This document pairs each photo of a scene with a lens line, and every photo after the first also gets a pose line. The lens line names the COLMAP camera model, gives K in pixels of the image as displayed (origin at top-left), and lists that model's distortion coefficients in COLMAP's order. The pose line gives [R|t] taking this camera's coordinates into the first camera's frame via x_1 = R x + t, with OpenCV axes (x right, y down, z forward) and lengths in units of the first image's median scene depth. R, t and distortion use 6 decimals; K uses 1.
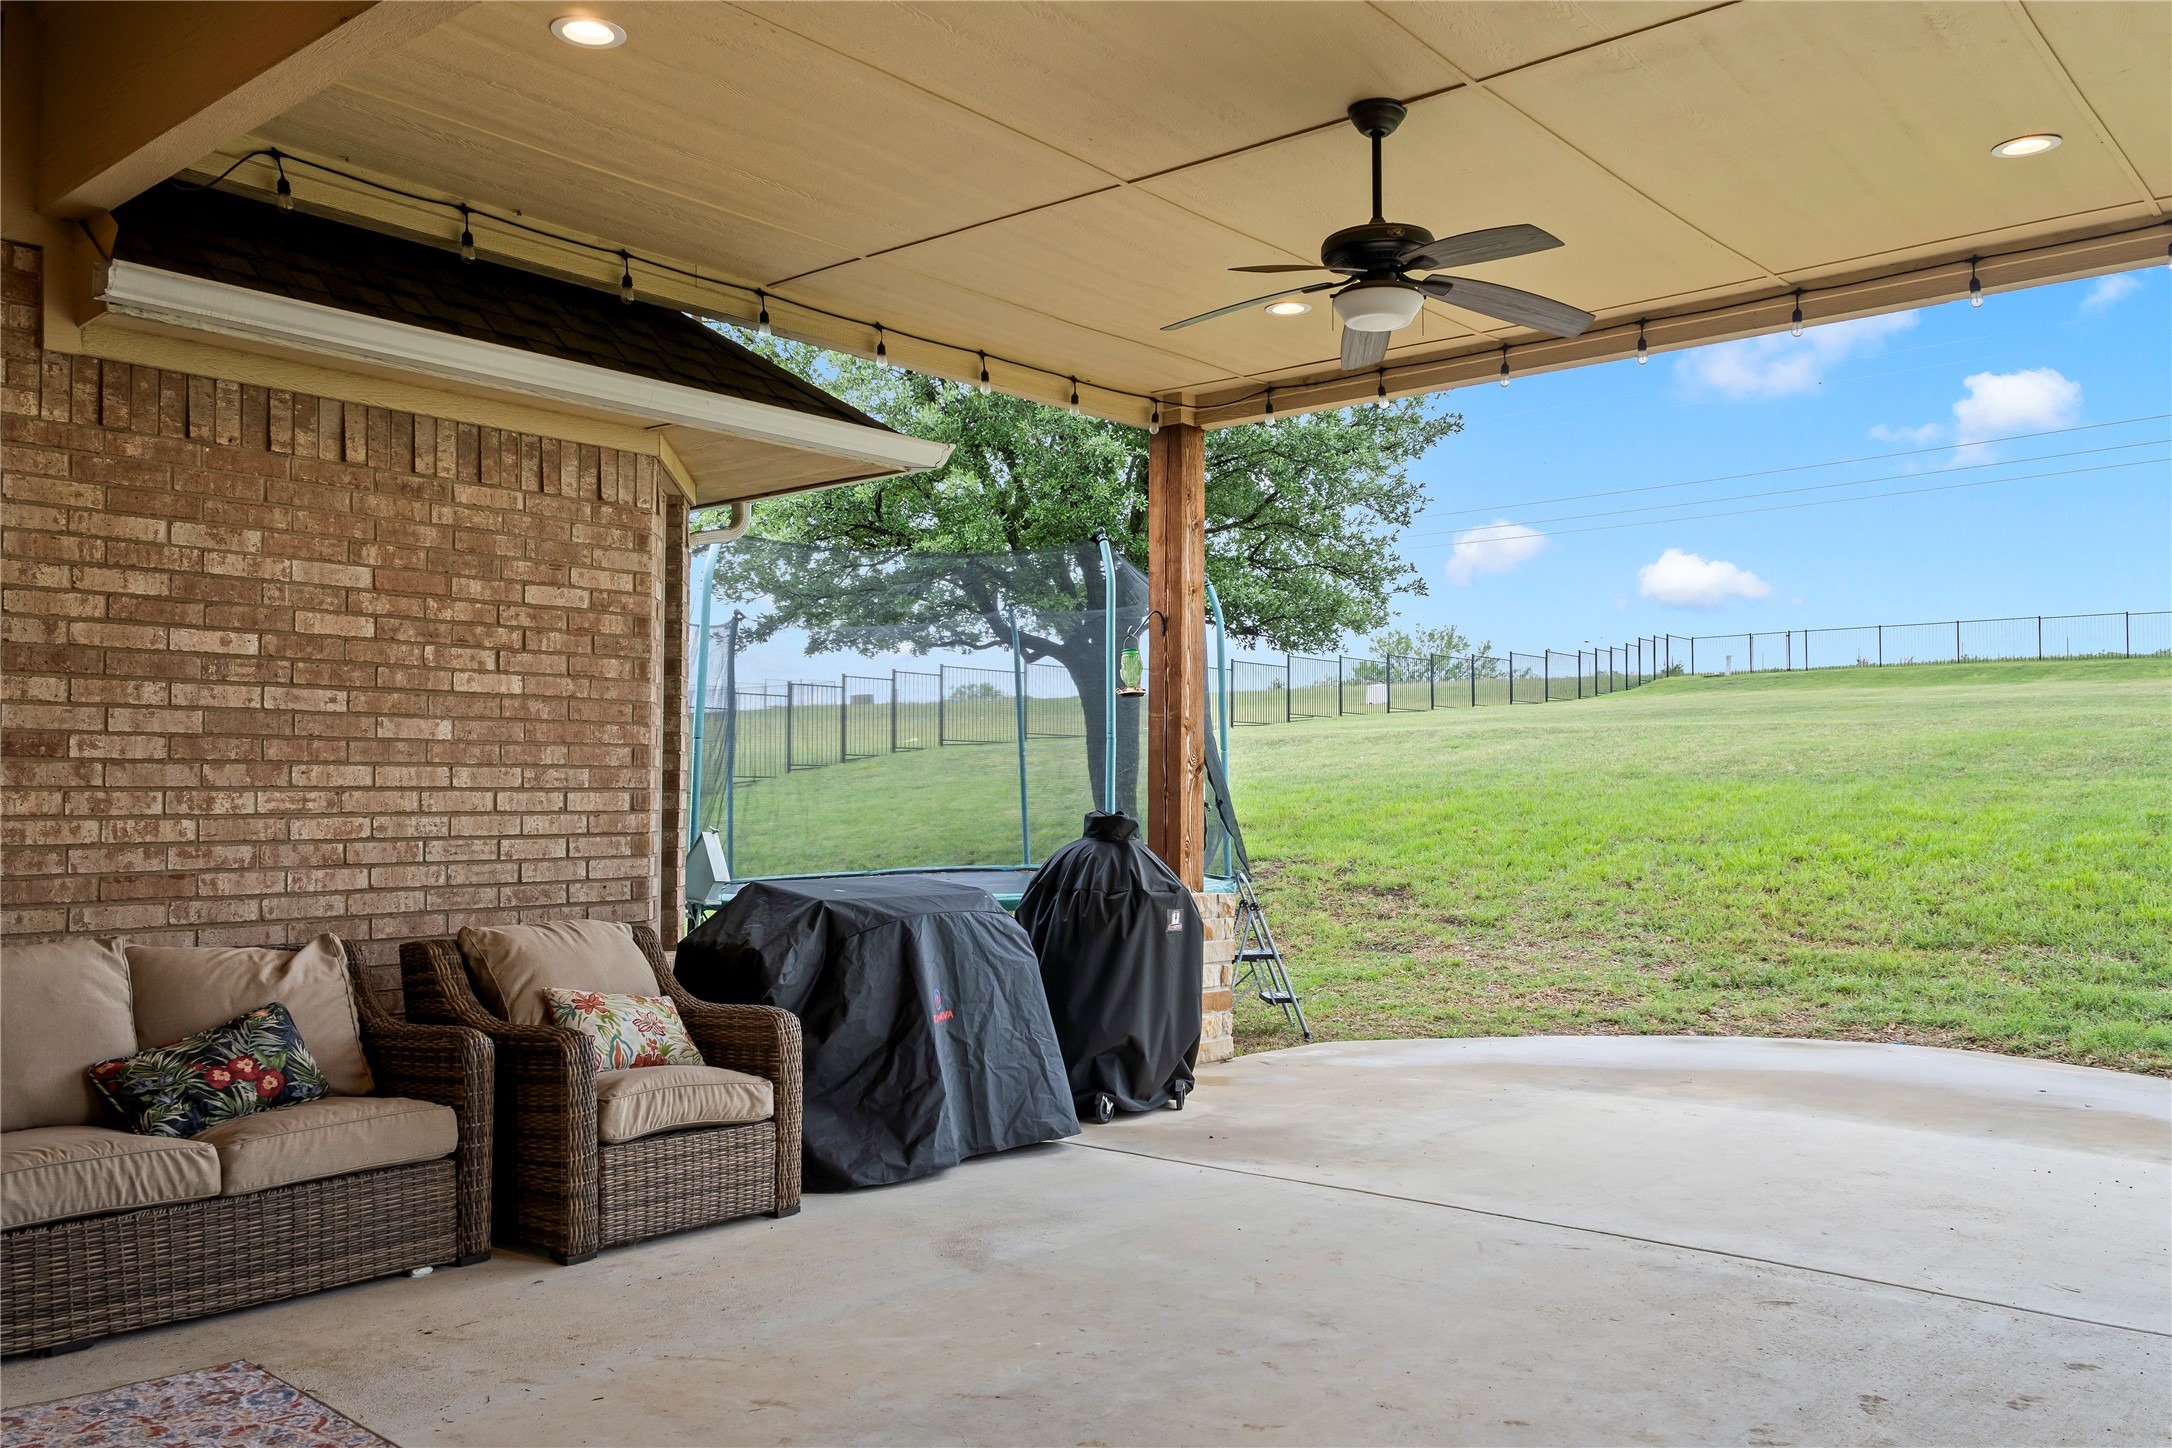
lens RADIAL K [[1703.7, 0, 1103.9], [0, 1703.7, 731.5], [0, 0, 1]] dist [0.022469, -0.005611]
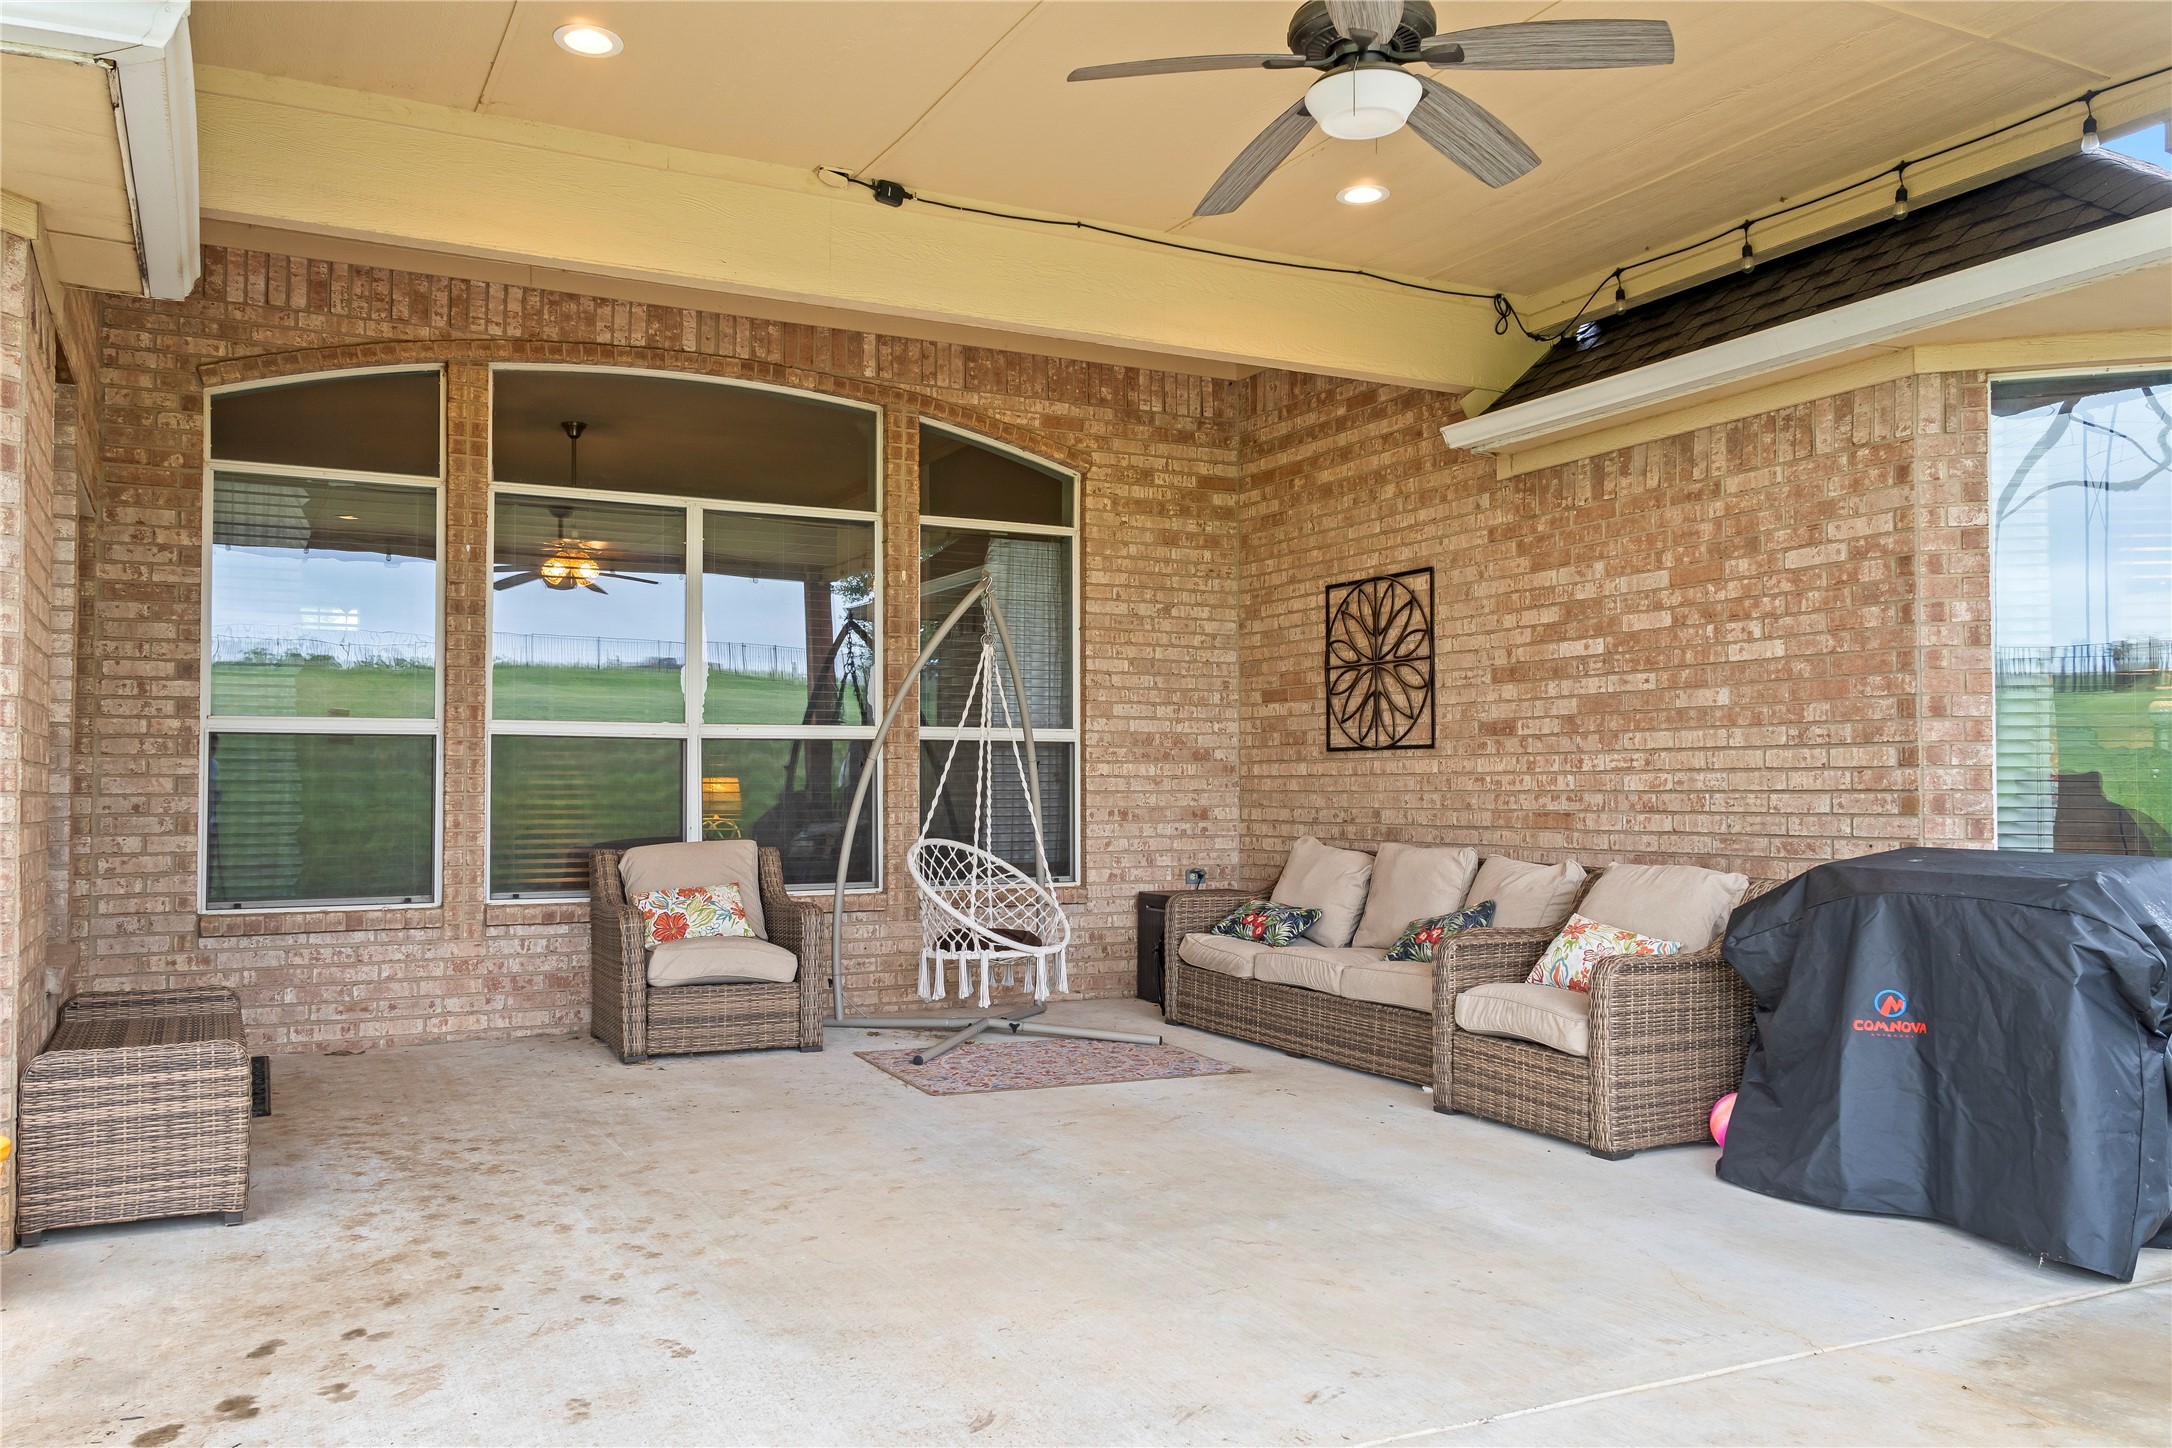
lens RADIAL K [[1703.7, 0, 1102.2], [0, 1703.7, 724.5], [0, 0, 1]] dist [0.022469, -0.005611]
pose [[-0.383630, -0.038254, -0.922694, 0.831122], [0.034976, 0.997823, -0.055911, 0.067583], [0.922824, -0.053722, -0.381457, 1.062643]]
